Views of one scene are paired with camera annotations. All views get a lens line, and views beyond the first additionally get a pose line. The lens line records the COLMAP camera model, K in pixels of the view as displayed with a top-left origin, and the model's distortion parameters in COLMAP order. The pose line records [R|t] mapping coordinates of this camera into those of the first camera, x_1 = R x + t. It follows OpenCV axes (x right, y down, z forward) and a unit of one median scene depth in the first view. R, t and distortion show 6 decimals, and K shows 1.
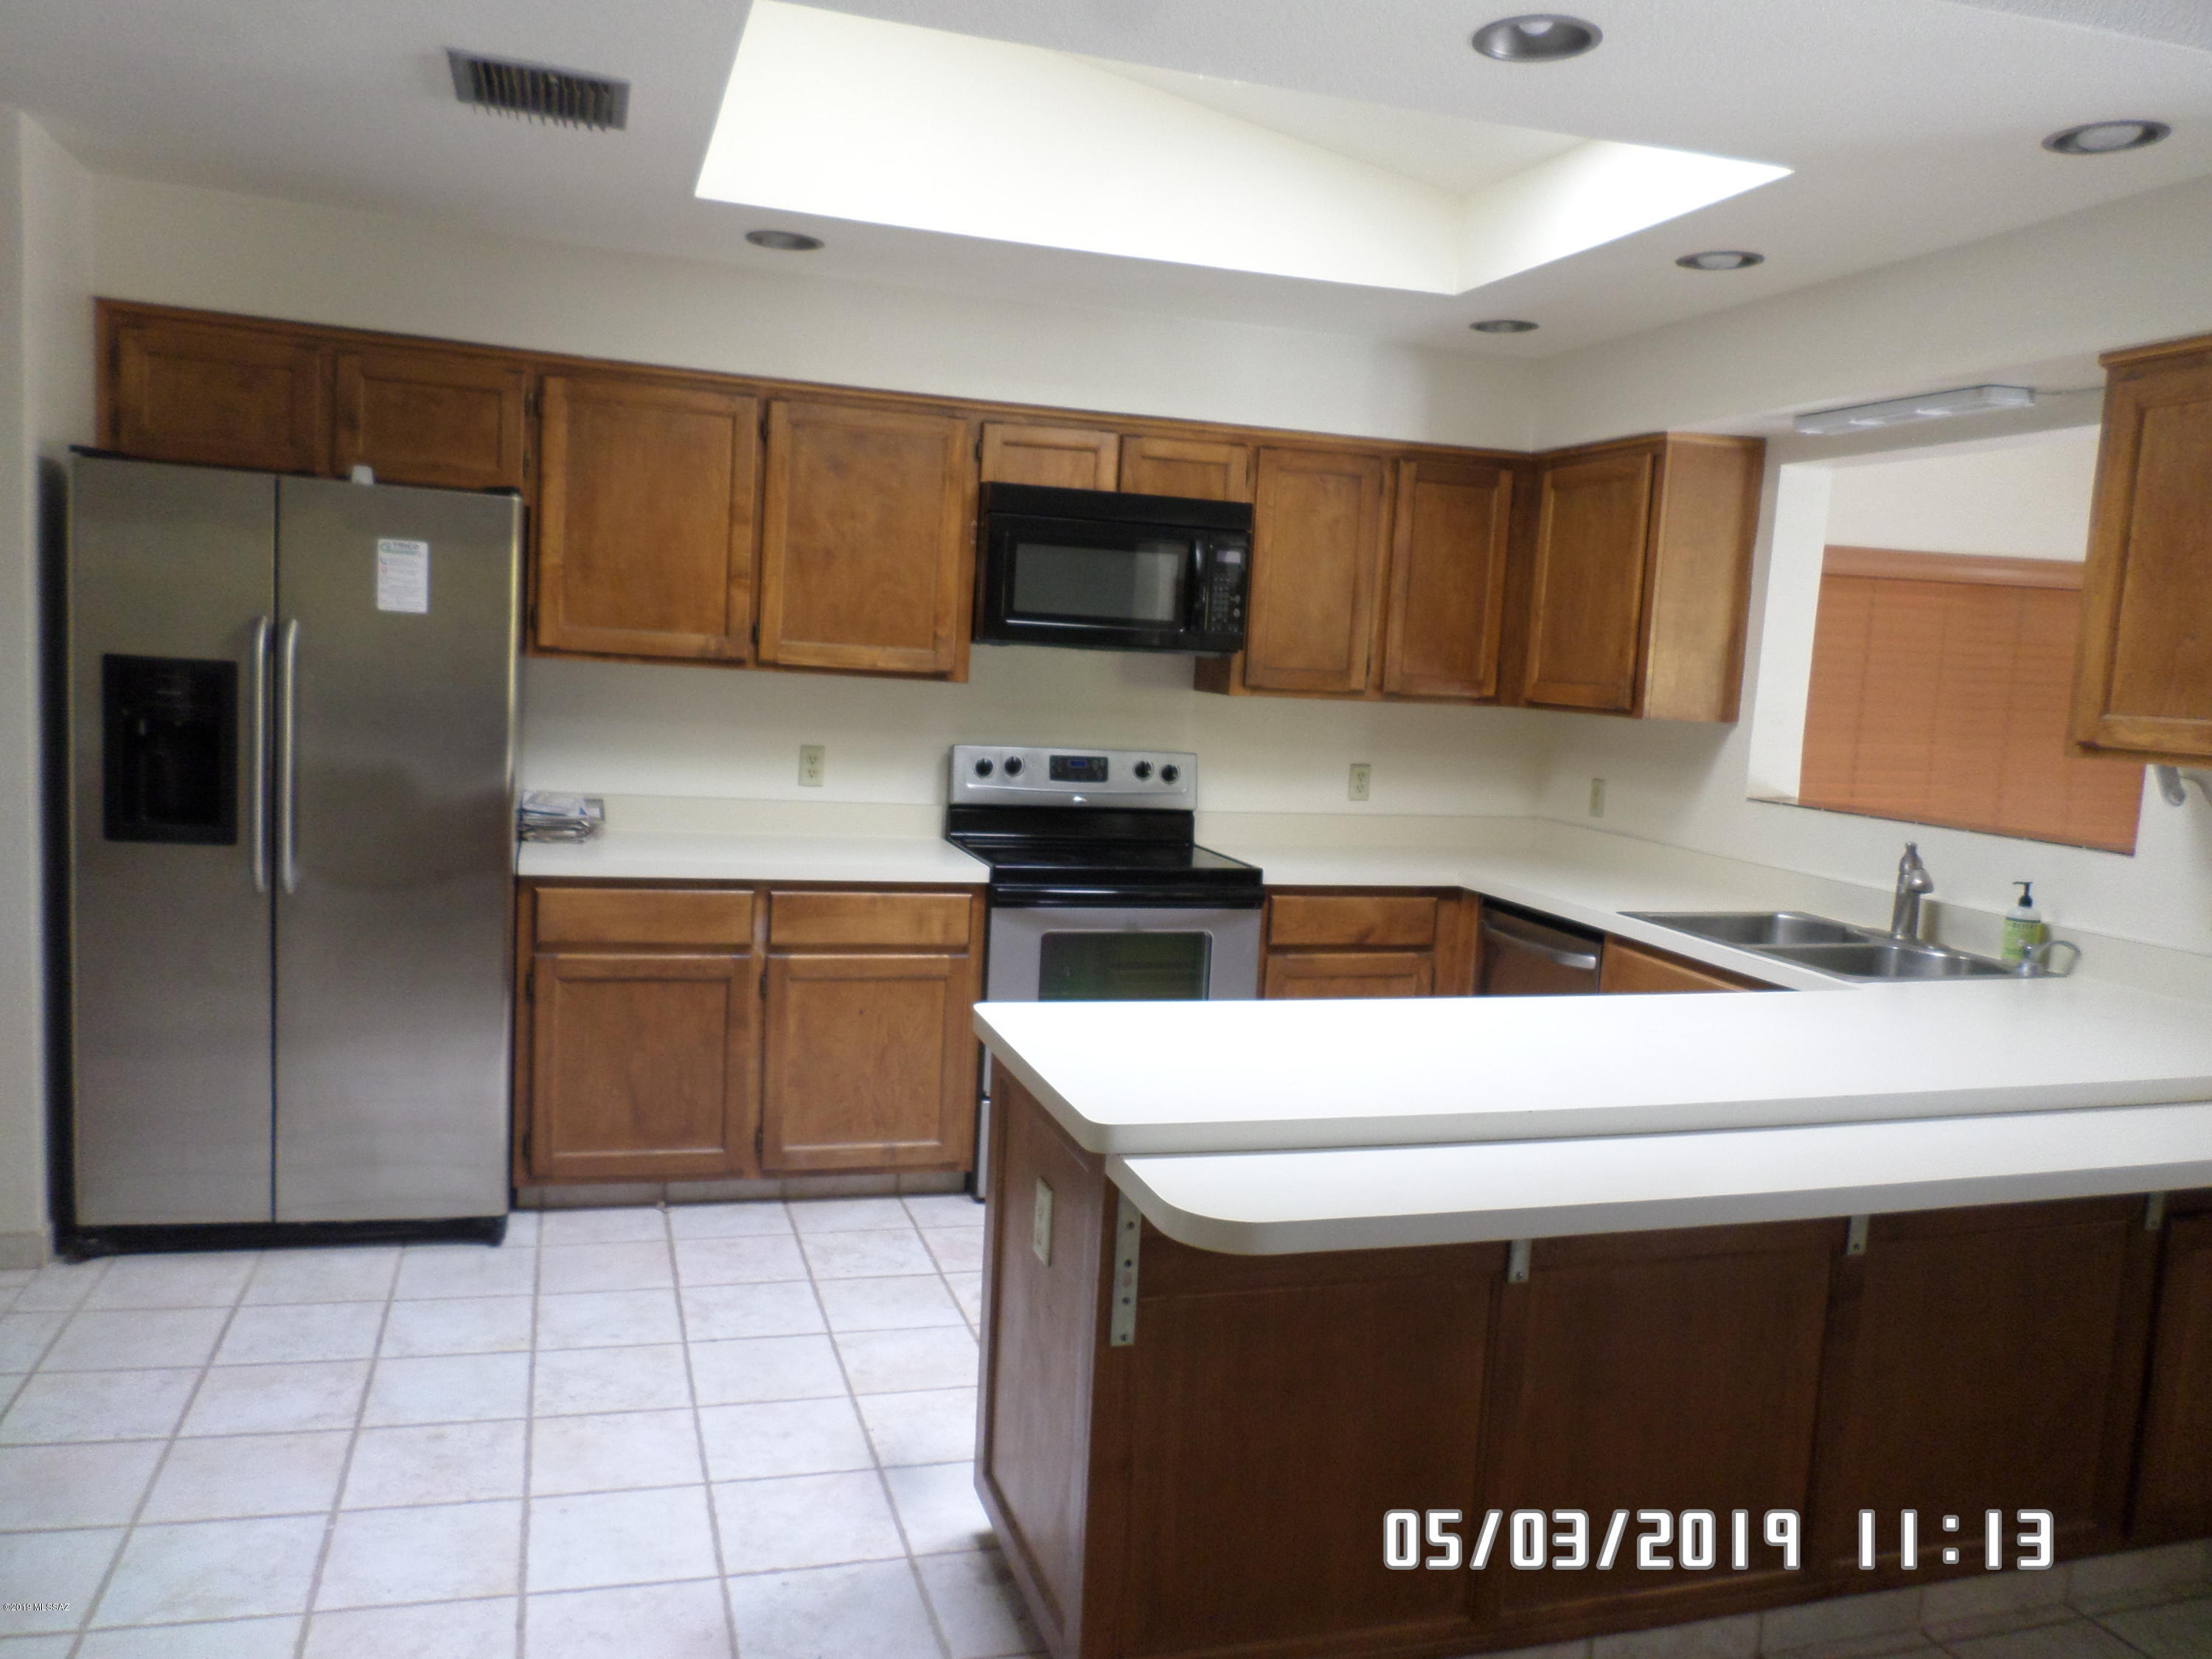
lens RADIAL K [[1661.4, 0, 1105.6], [0, 1661.4, 858.8], [0, 0, 1]] dist [0.045614, -0.130982]
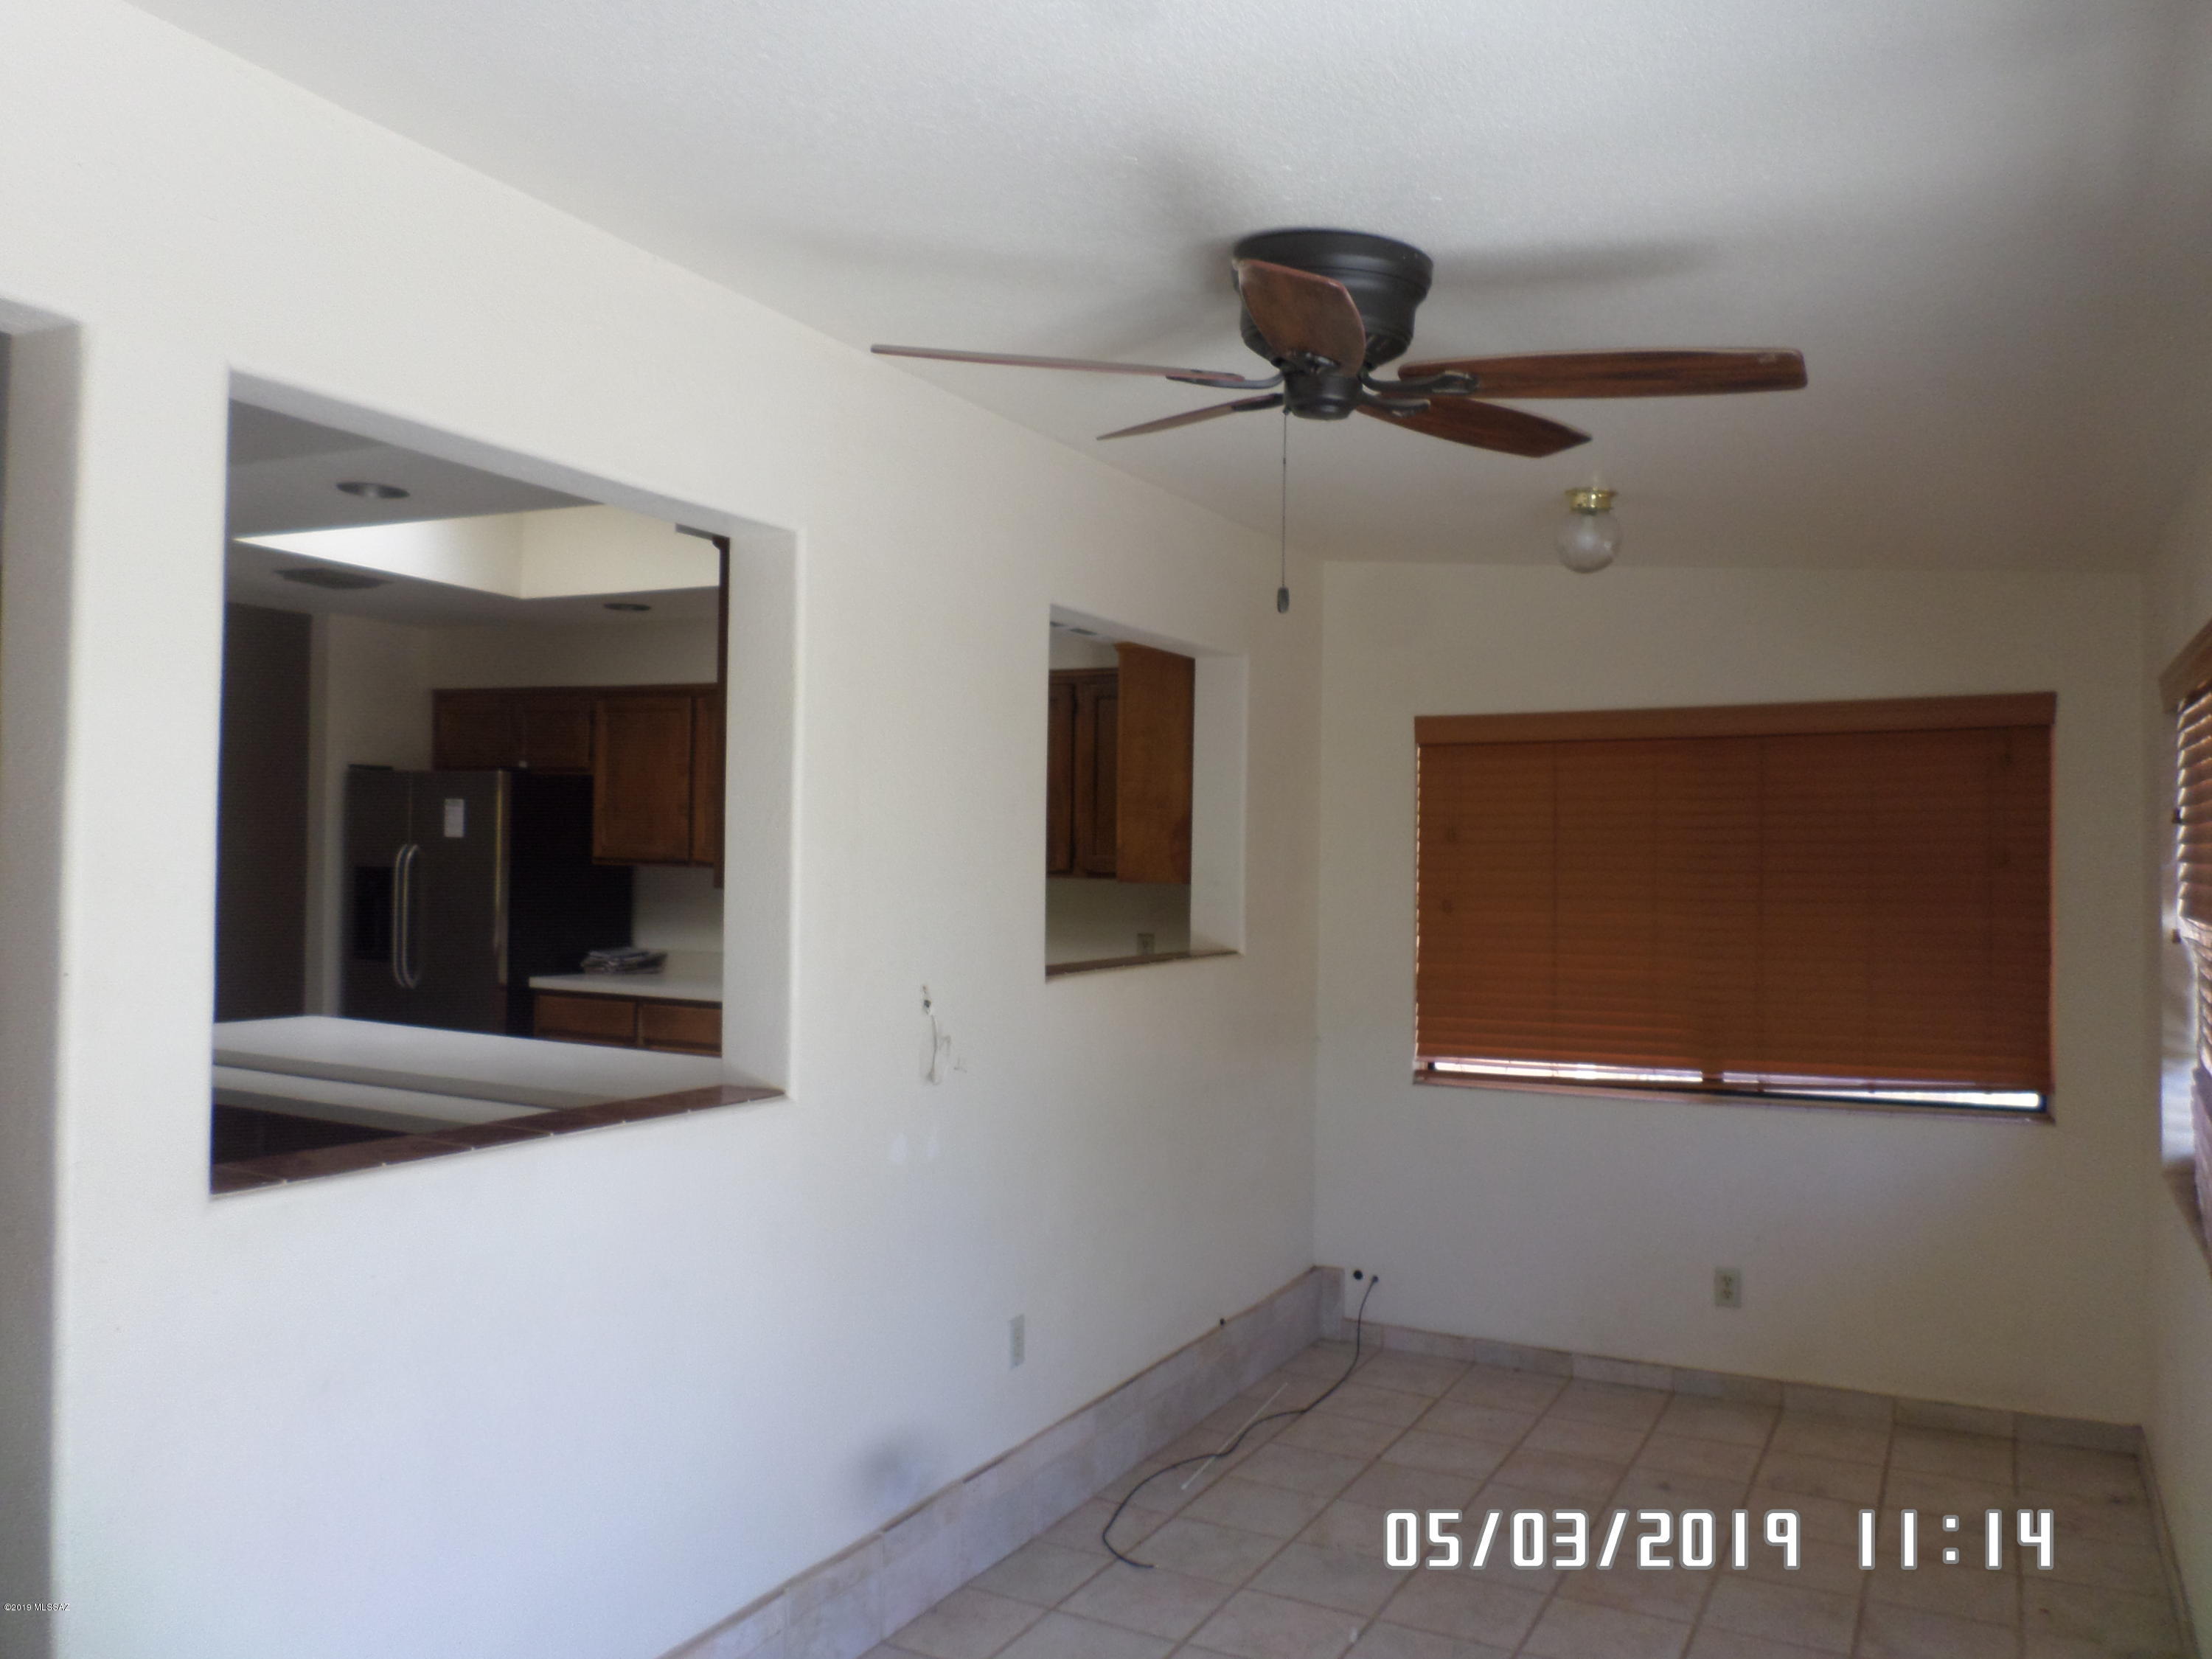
lens RADIAL K [[1691.2, 0, 1095.6], [0, 1691.2, 830.2], [0, 0, 1]] dist [-0.061702, 0.000685]
pose [[0.703791, -0.050694, -0.708596, 1.224312], [-0.070450, 0.987553, -0.140624, 0.052317], [0.706905, 0.148891, 0.691460, 0.161609]]
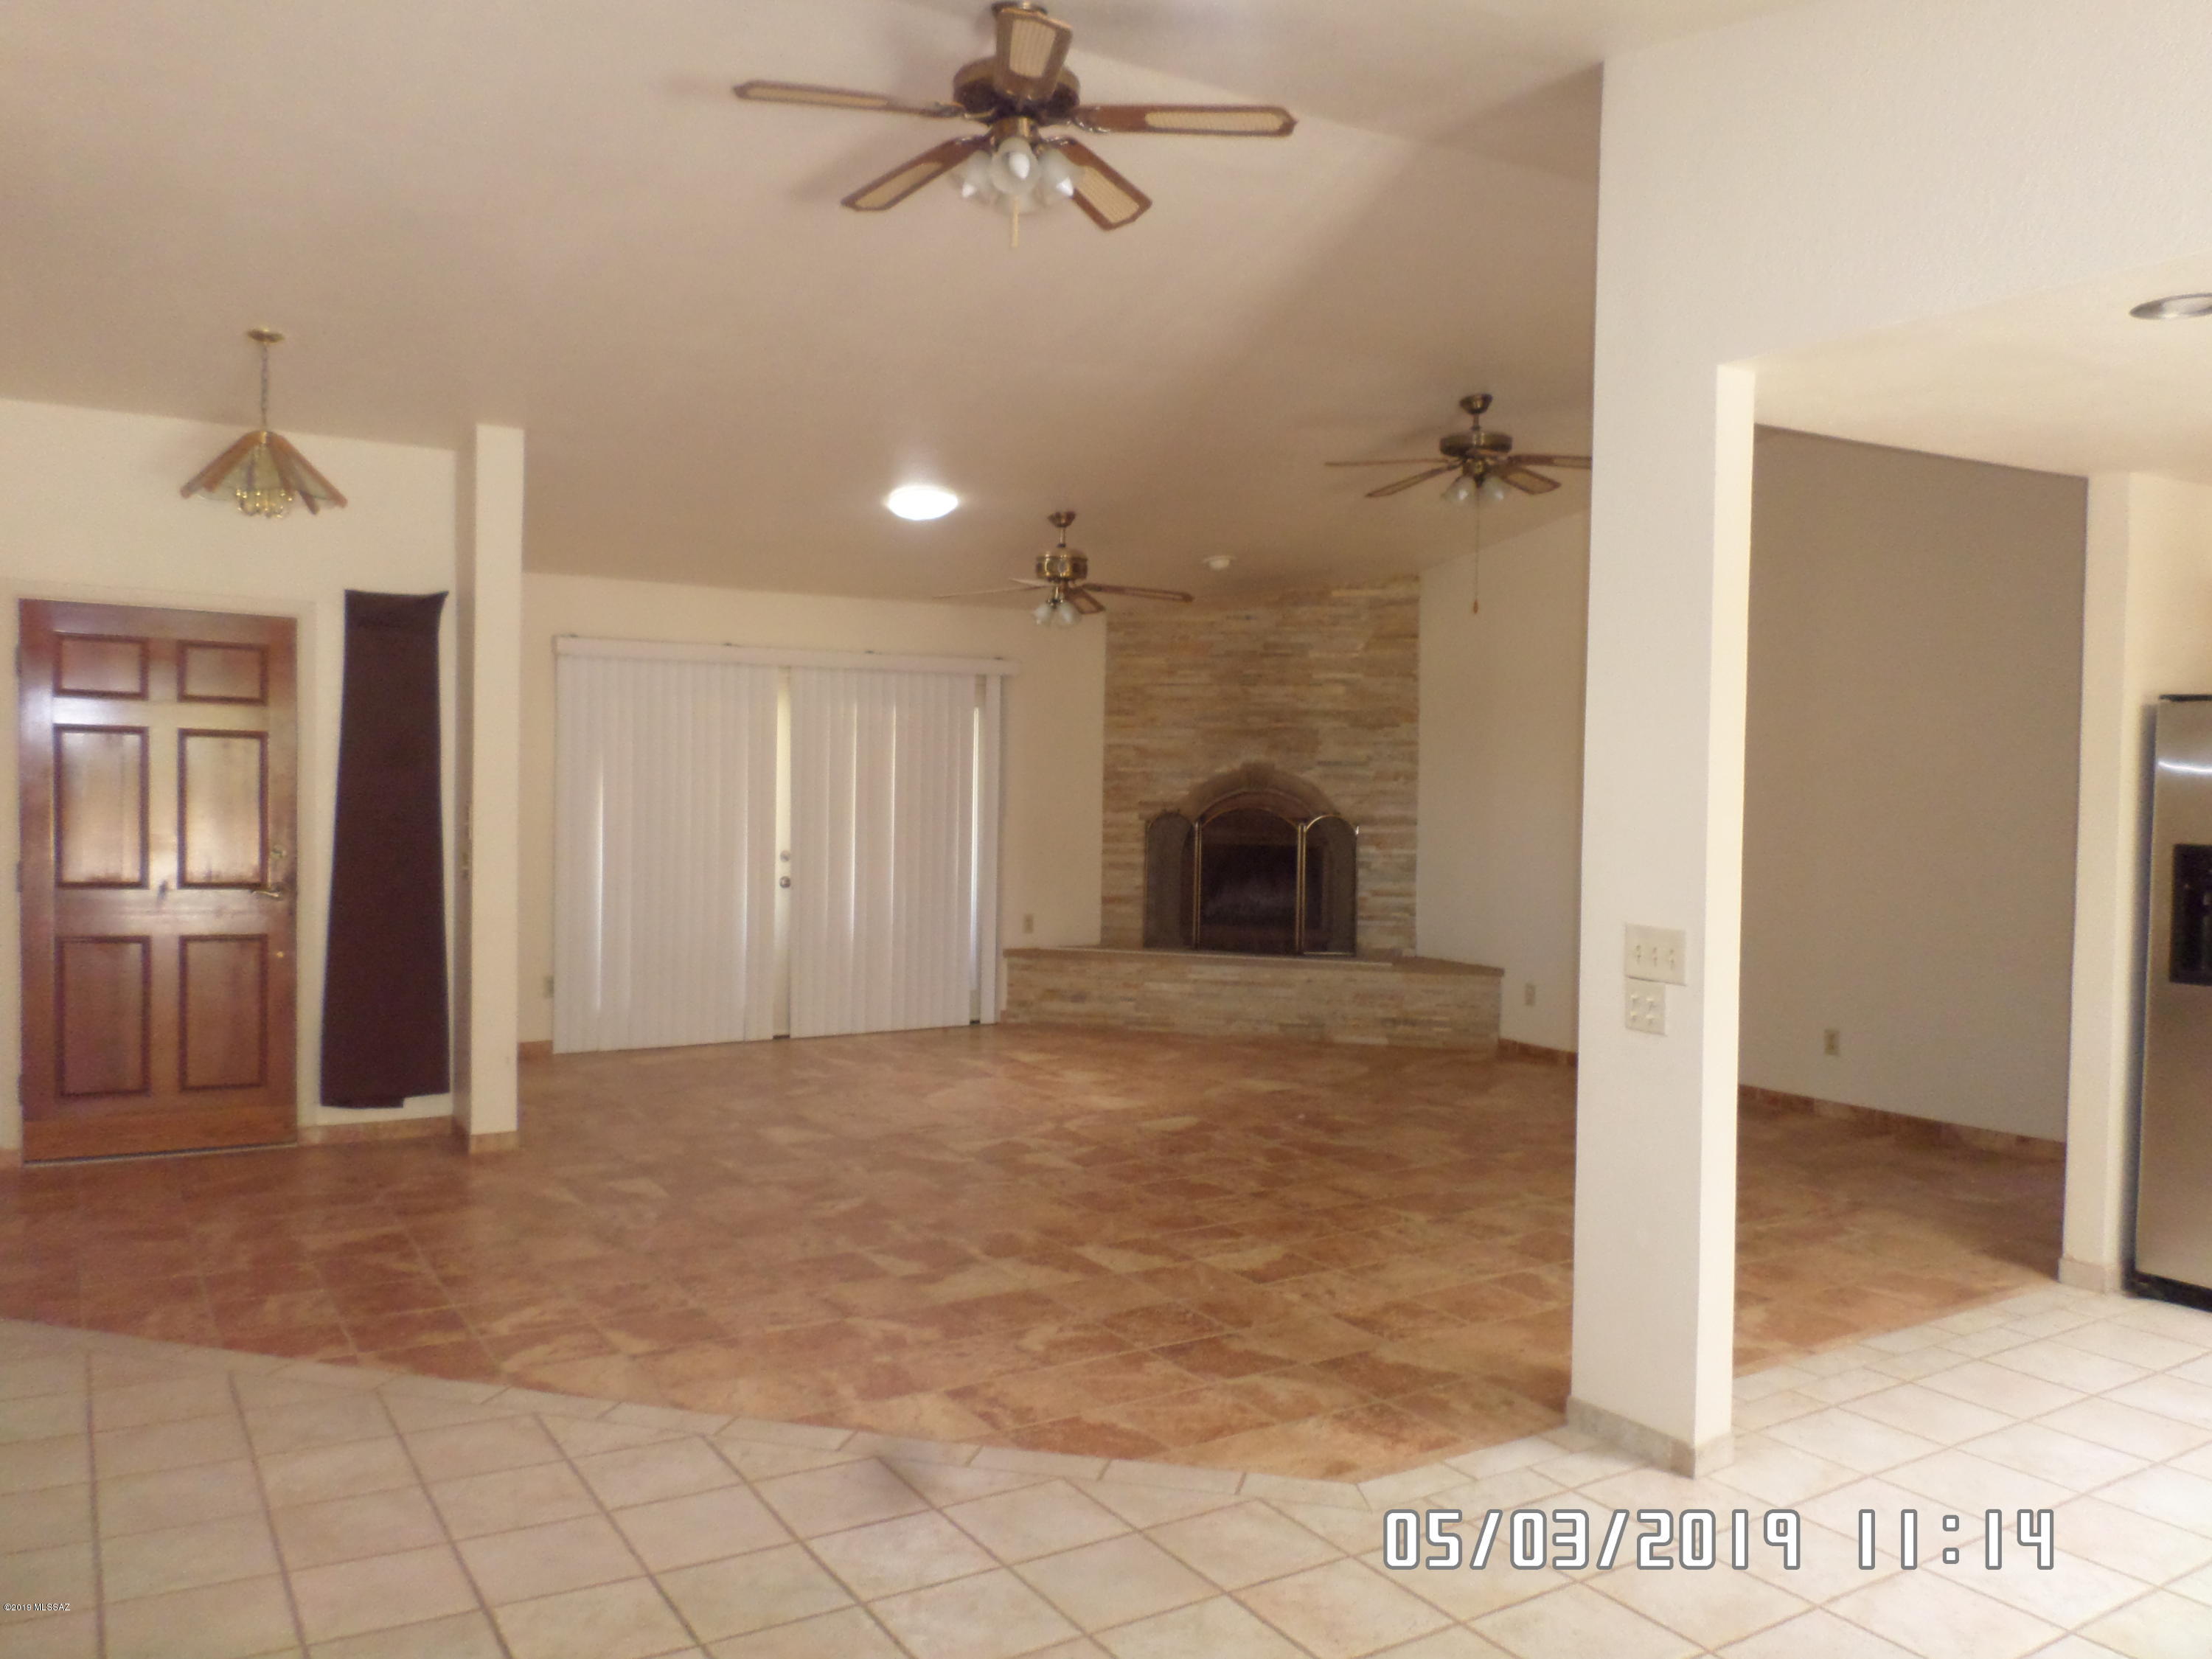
lens RADIAL K [[1691.2, 0, 1095.6], [0, 1691.2, 830.2], [0, 0, 1]] dist [-0.061702, 0.000685]
pose [[0.243471, -0.014573, -0.969799, 0.392540], [-0.119924, 0.991762, -0.045010, 0.027041], [0.962466, 0.127260, 0.239718, -0.139569]]
